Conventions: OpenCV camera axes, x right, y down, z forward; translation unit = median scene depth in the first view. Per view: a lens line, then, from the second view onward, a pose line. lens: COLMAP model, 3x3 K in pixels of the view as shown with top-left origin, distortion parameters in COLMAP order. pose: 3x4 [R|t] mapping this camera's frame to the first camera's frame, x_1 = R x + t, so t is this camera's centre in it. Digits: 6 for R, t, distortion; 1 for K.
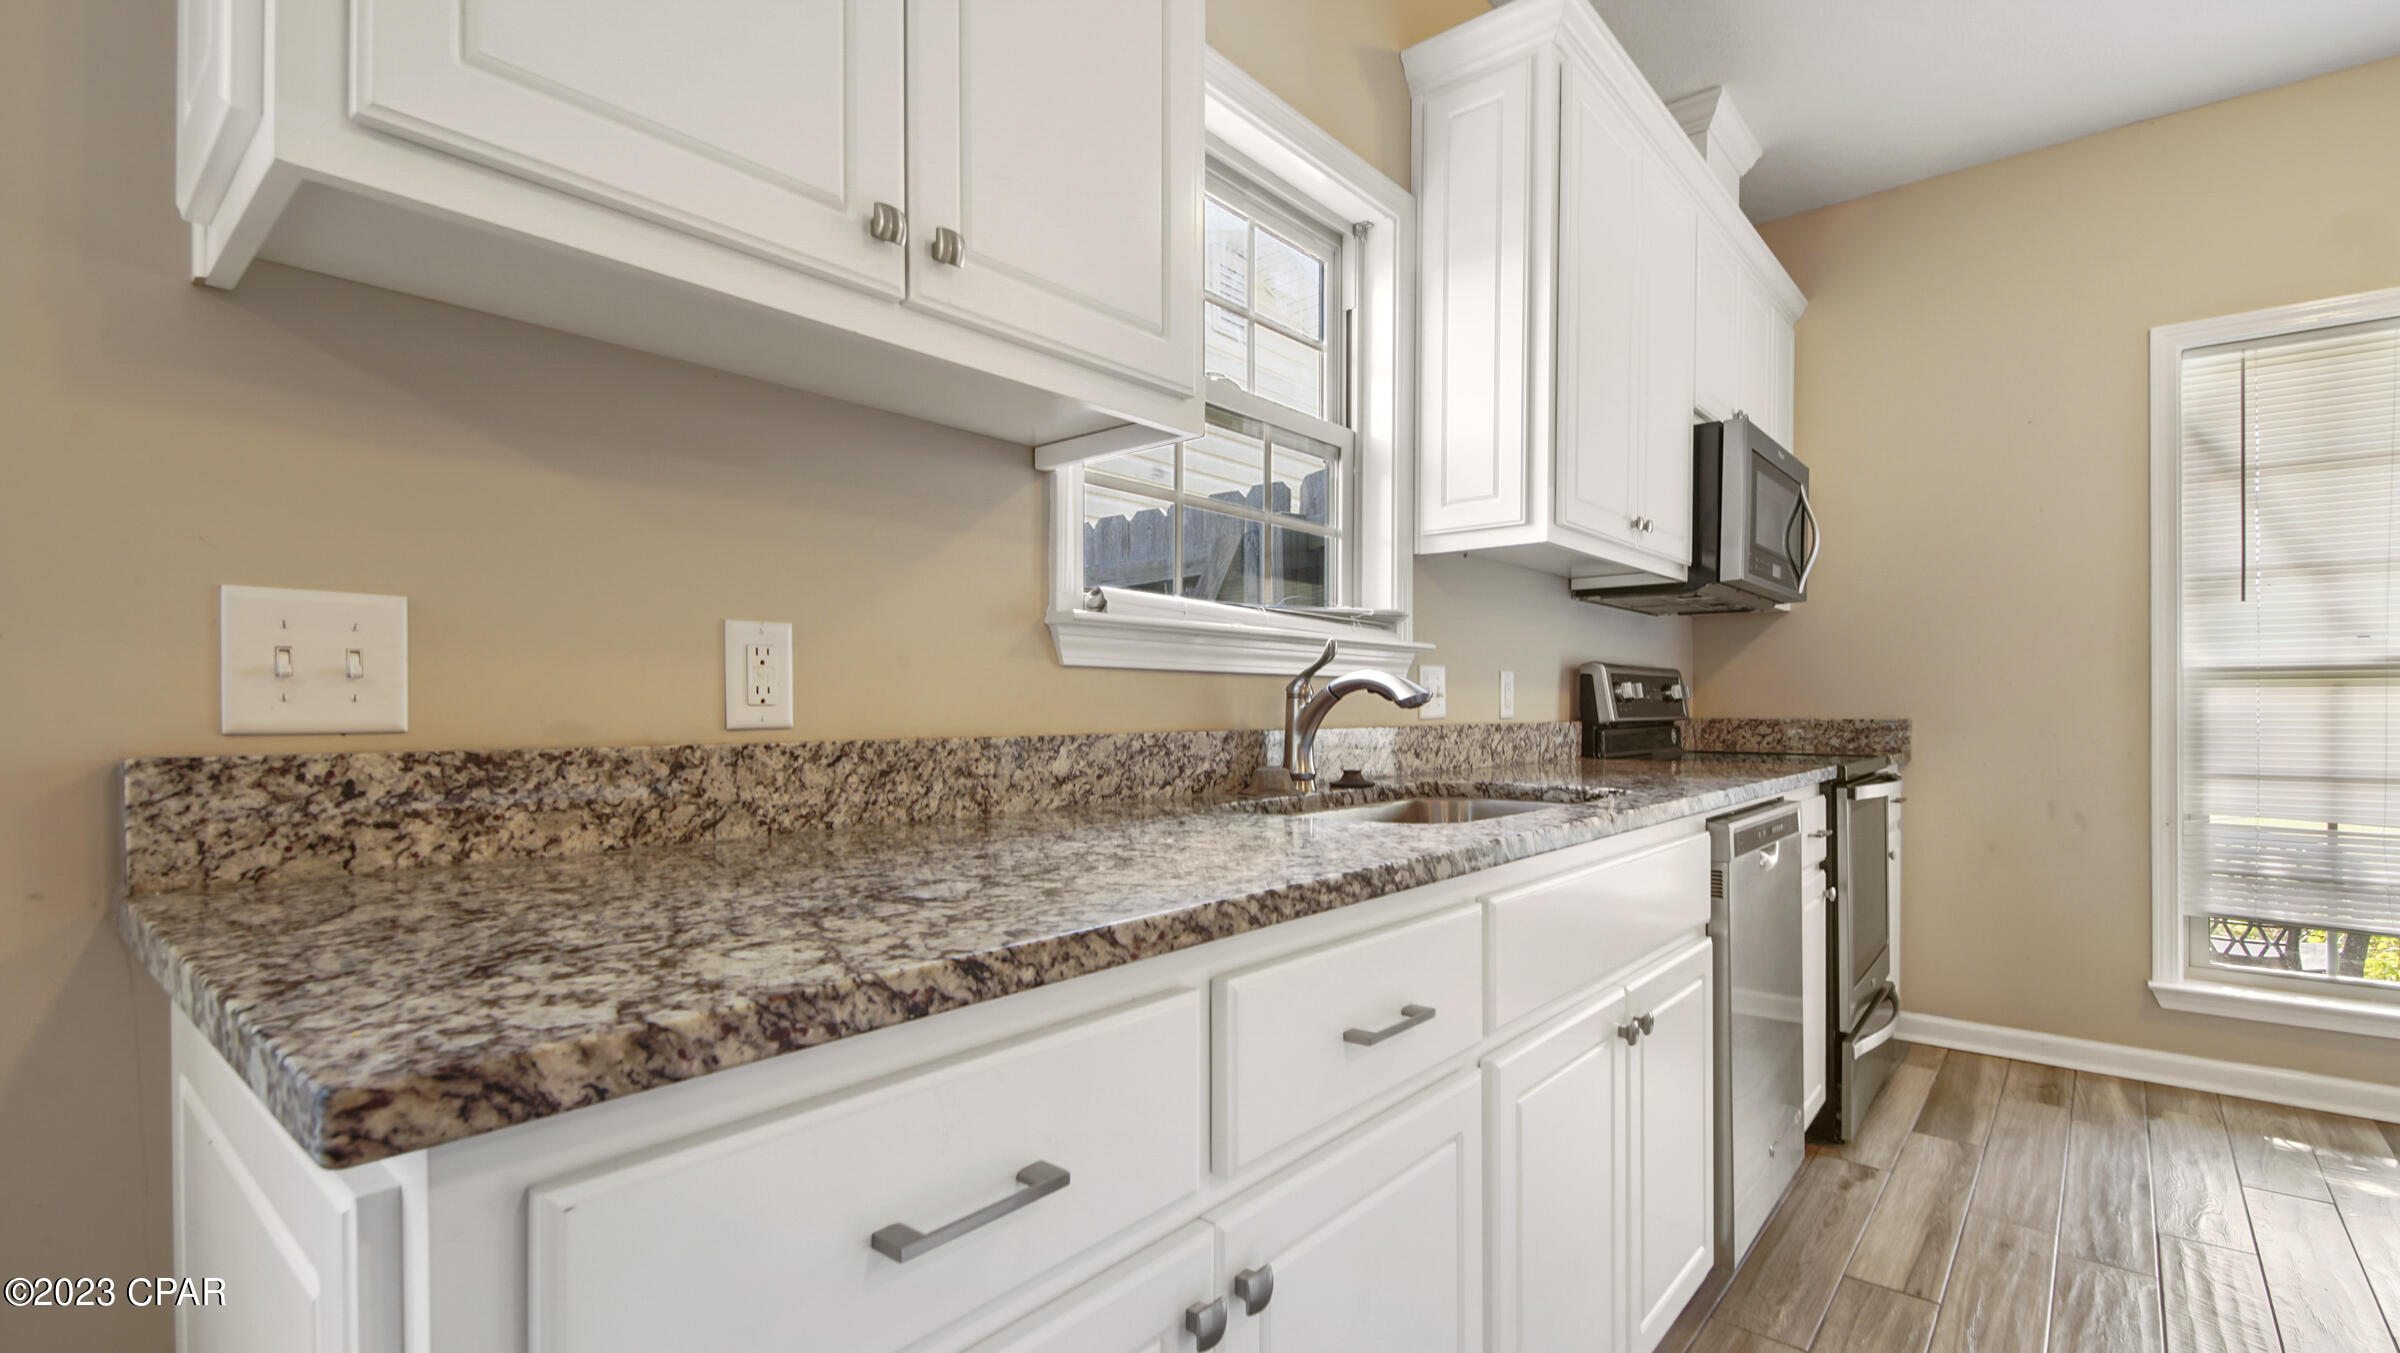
lens RADIAL K [[1062.6, 0, 1209.9], [0, 1062.6, 710.2], [0, 0, 1]] dist [0.012735, -0.000637]
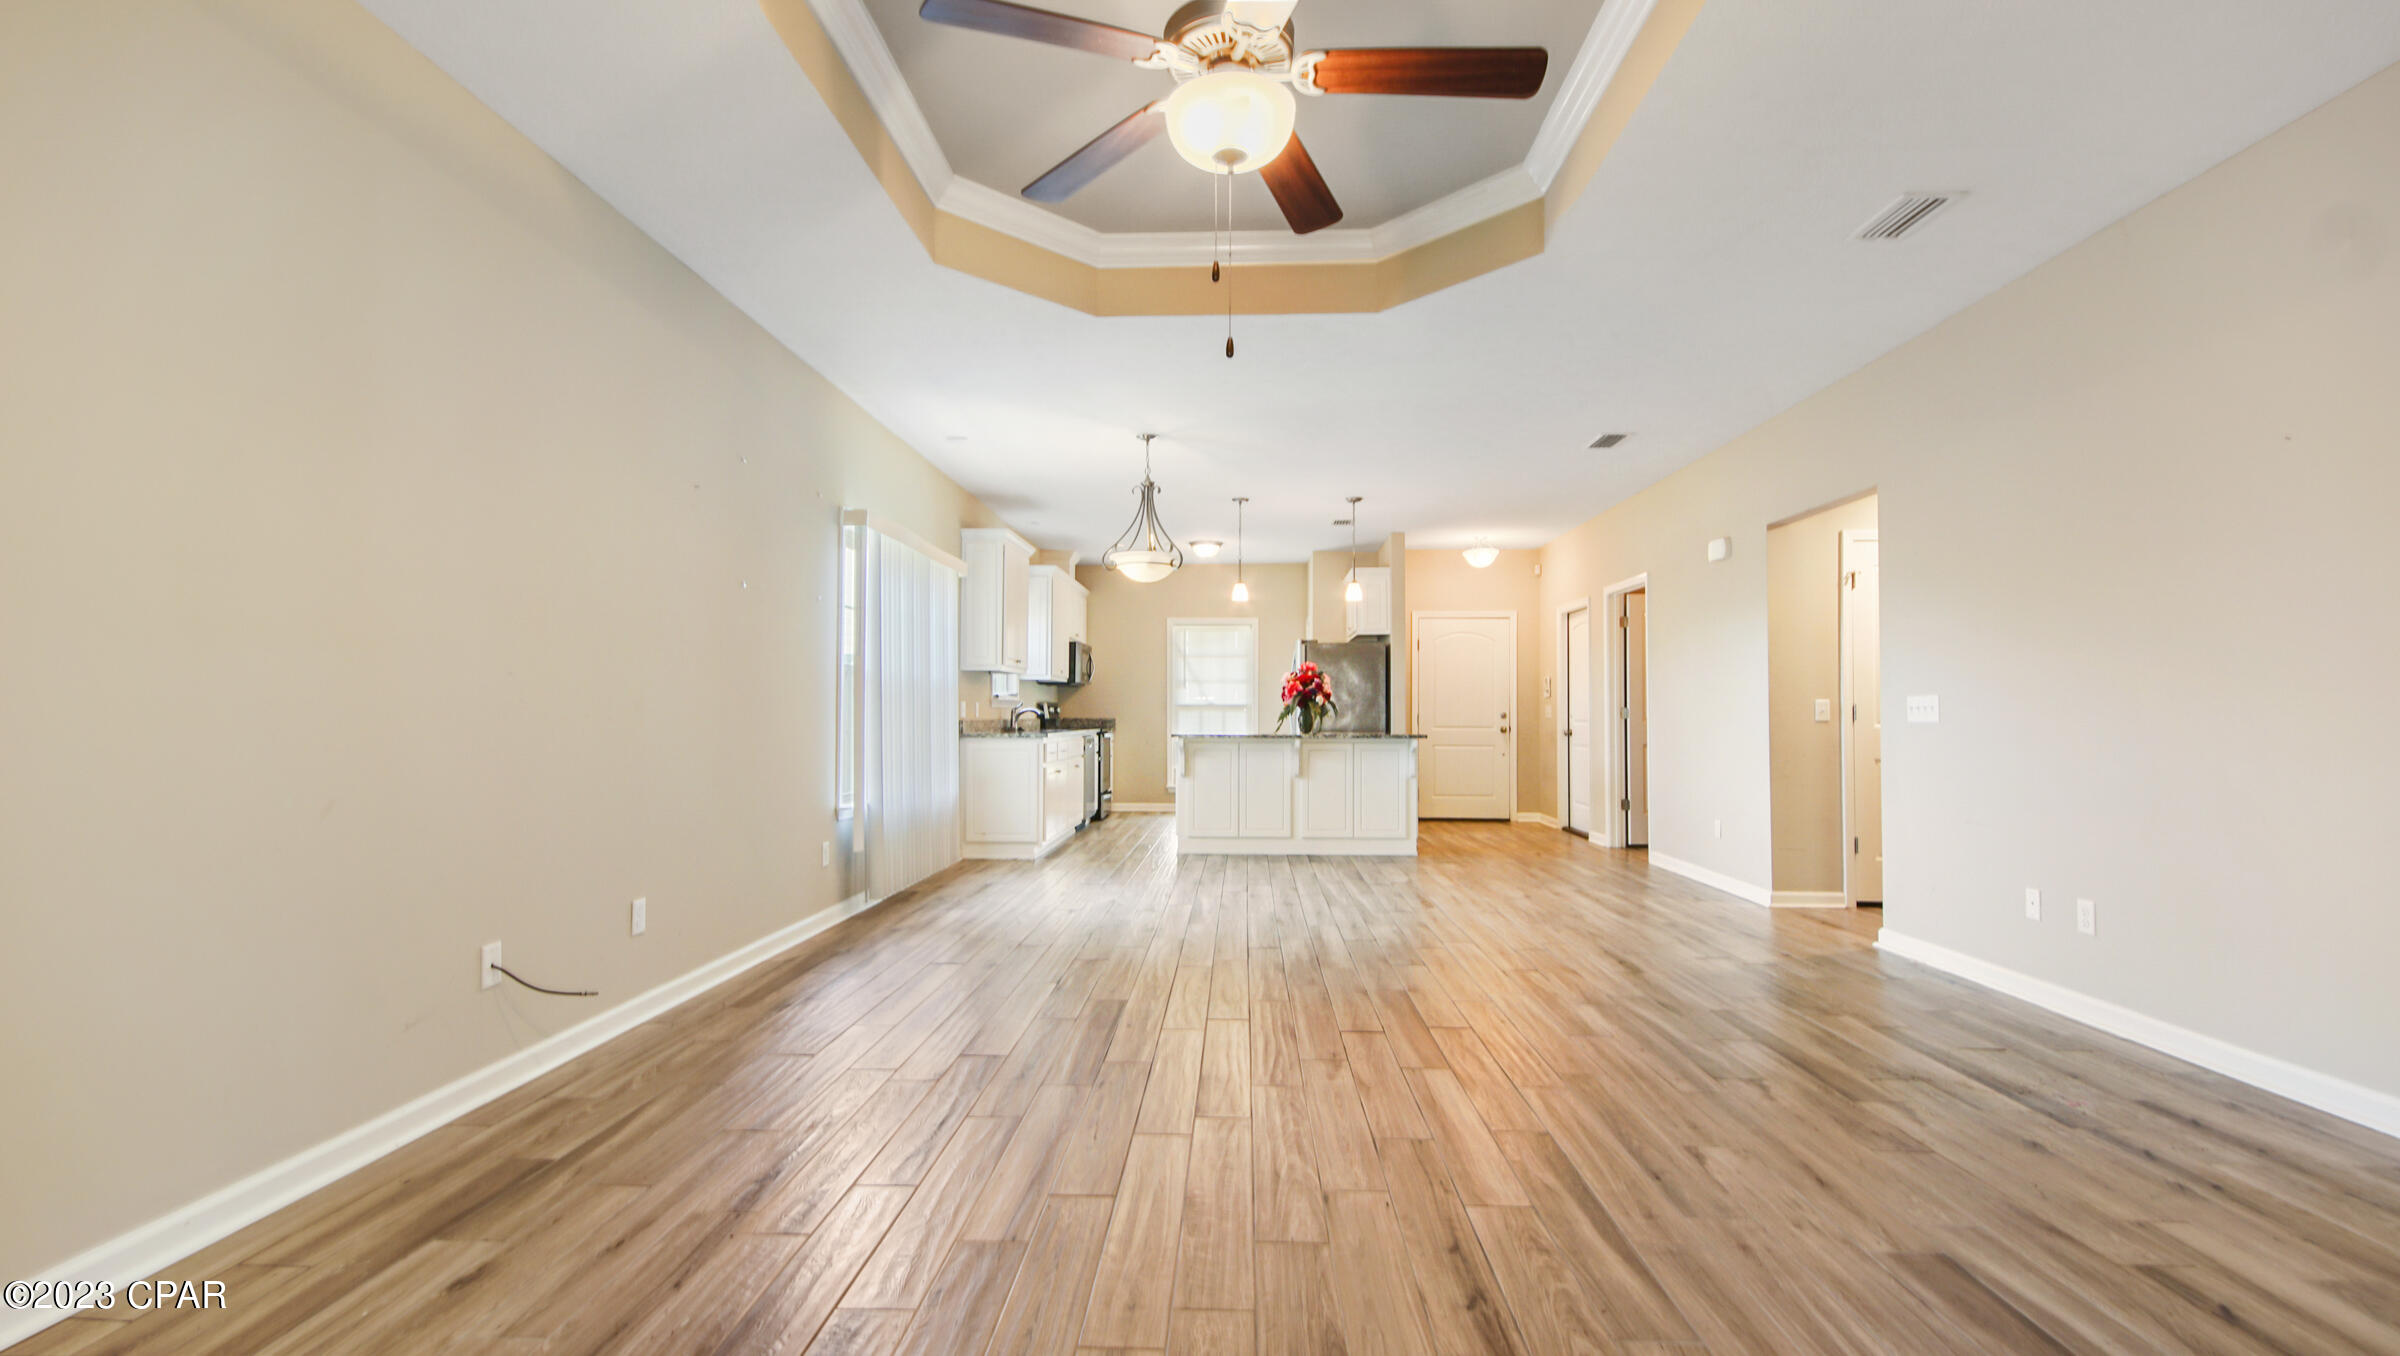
lens RADIAL K [[1062.6, 0, 1209.9], [0, 1062.6, 711.7], [0, 0, 1]] dist [0.012735, -0.000637]
pose [[0.786541, 0.005447, 0.617514, -1.940157], [-0.002683, 0.999982, -0.005403, 0.007705], [-0.617532, 0.002593, 0.786541, -2.992942]]
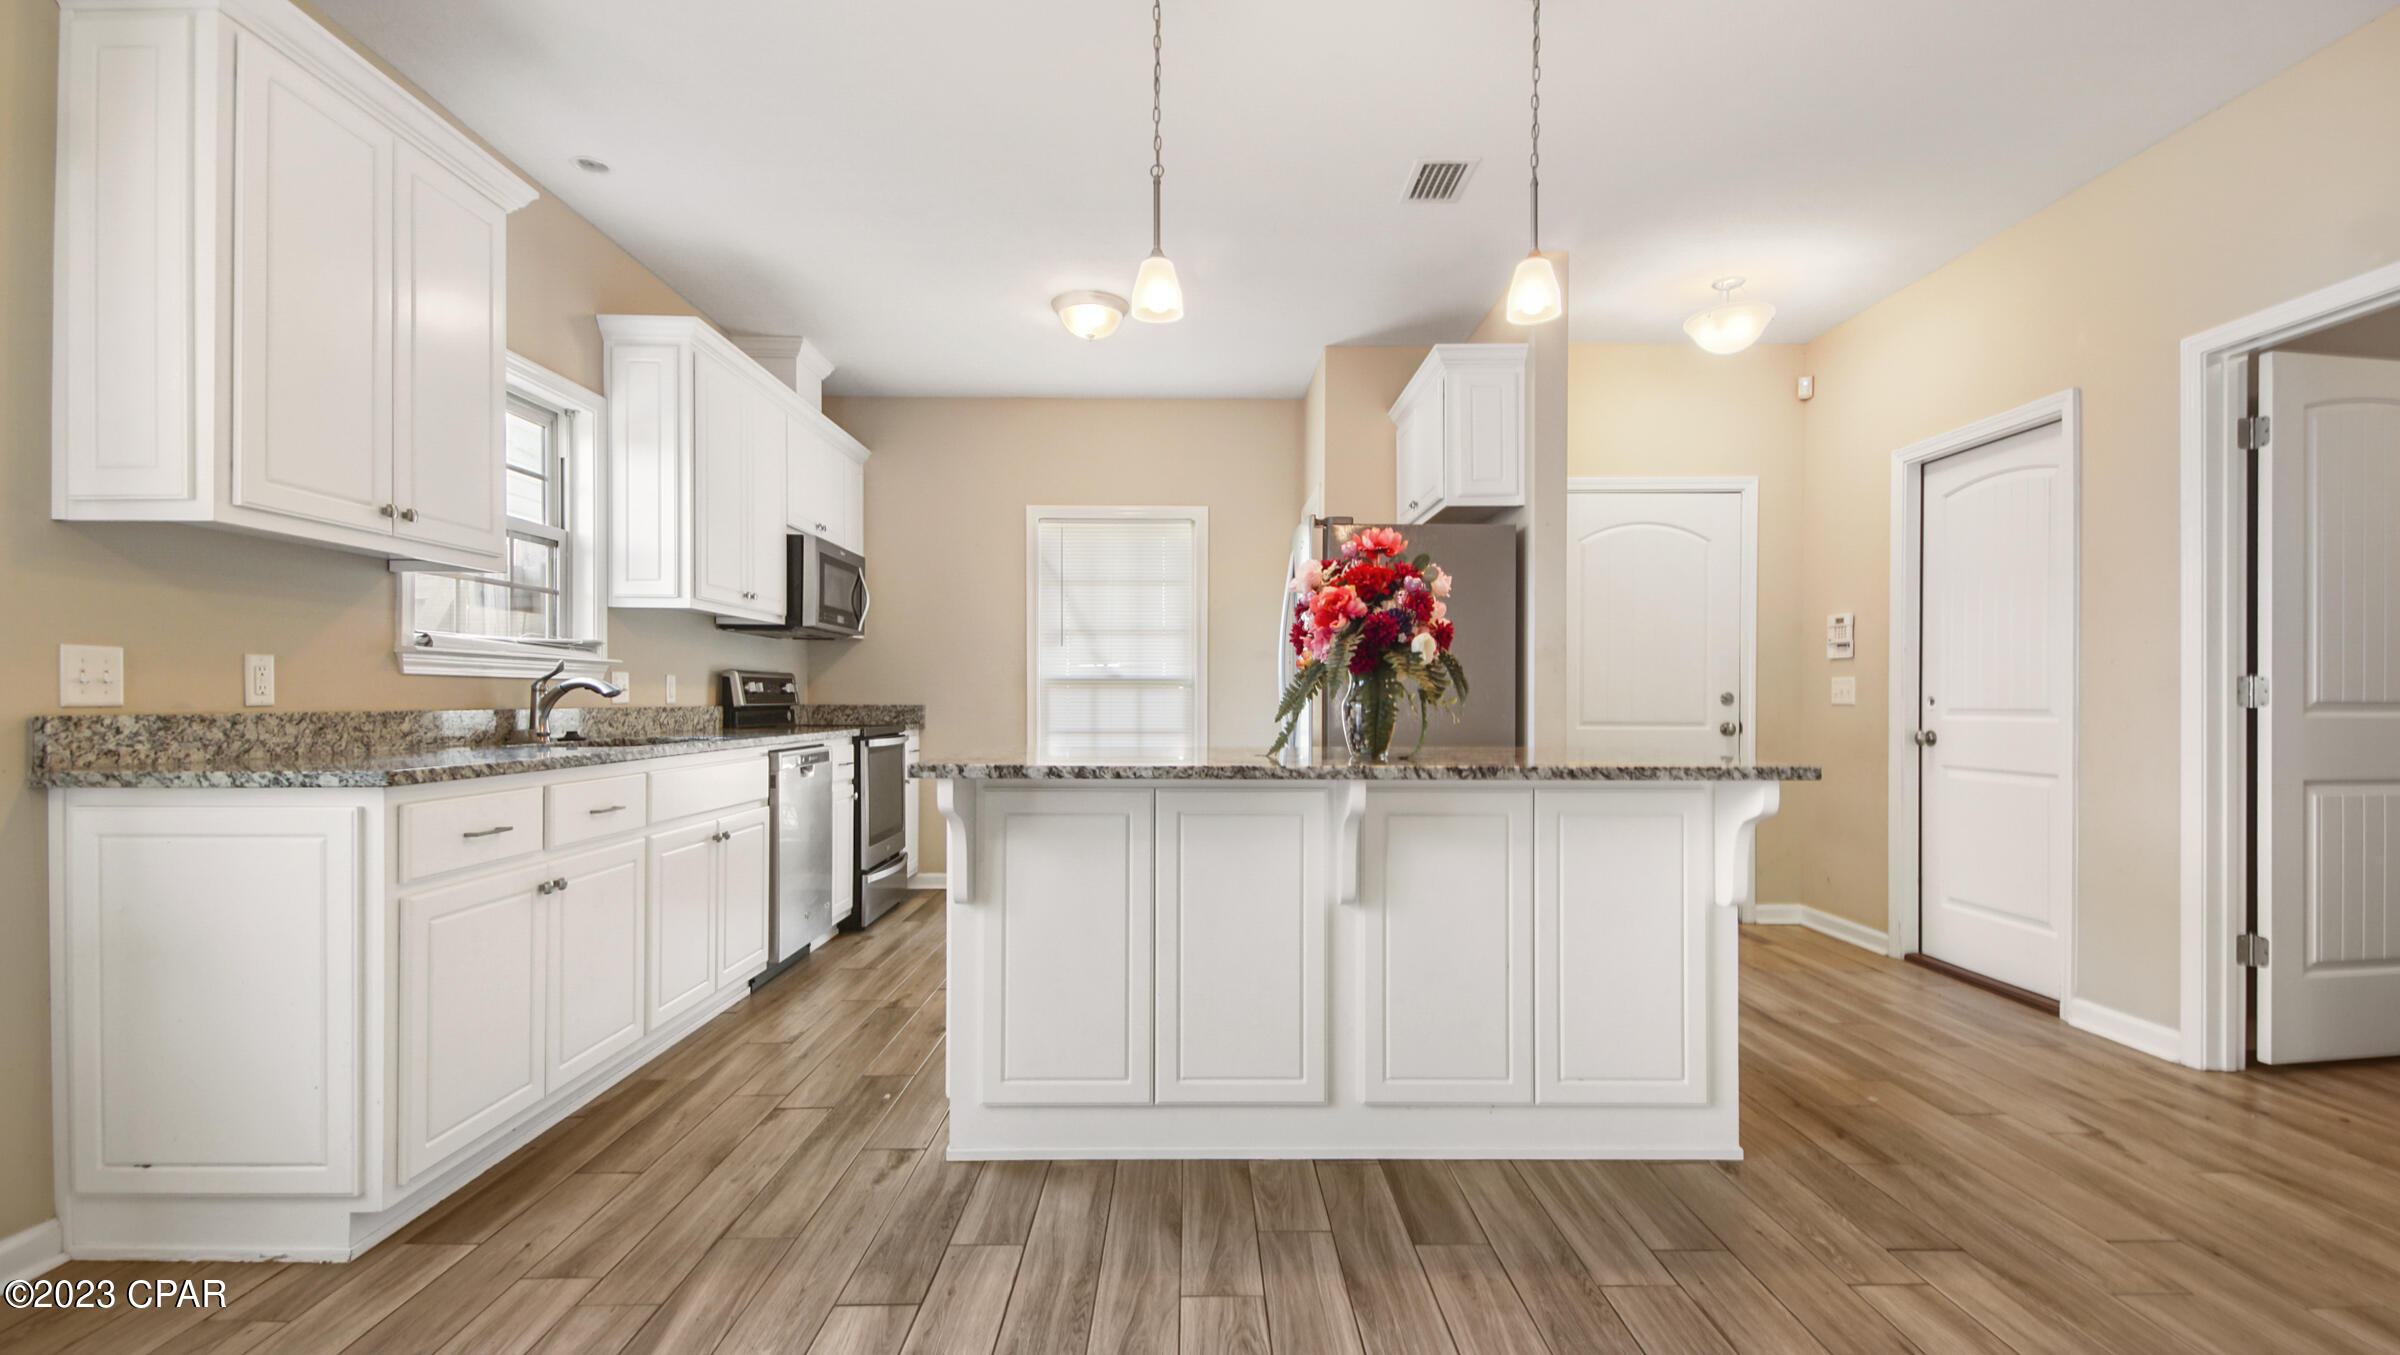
lens RADIAL K [[1062.6, 0, 1209.9], [0, 1062.6, 711.2], [0, 0, 1]] dist [0.012735, -0.000637]
pose [[0.751737, -0.005471, 0.659440, -0.222543], [-0.001584, 0.999948, 0.010102, 0.001362], [-0.659461, -0.008639, 0.751689, -0.971838]]
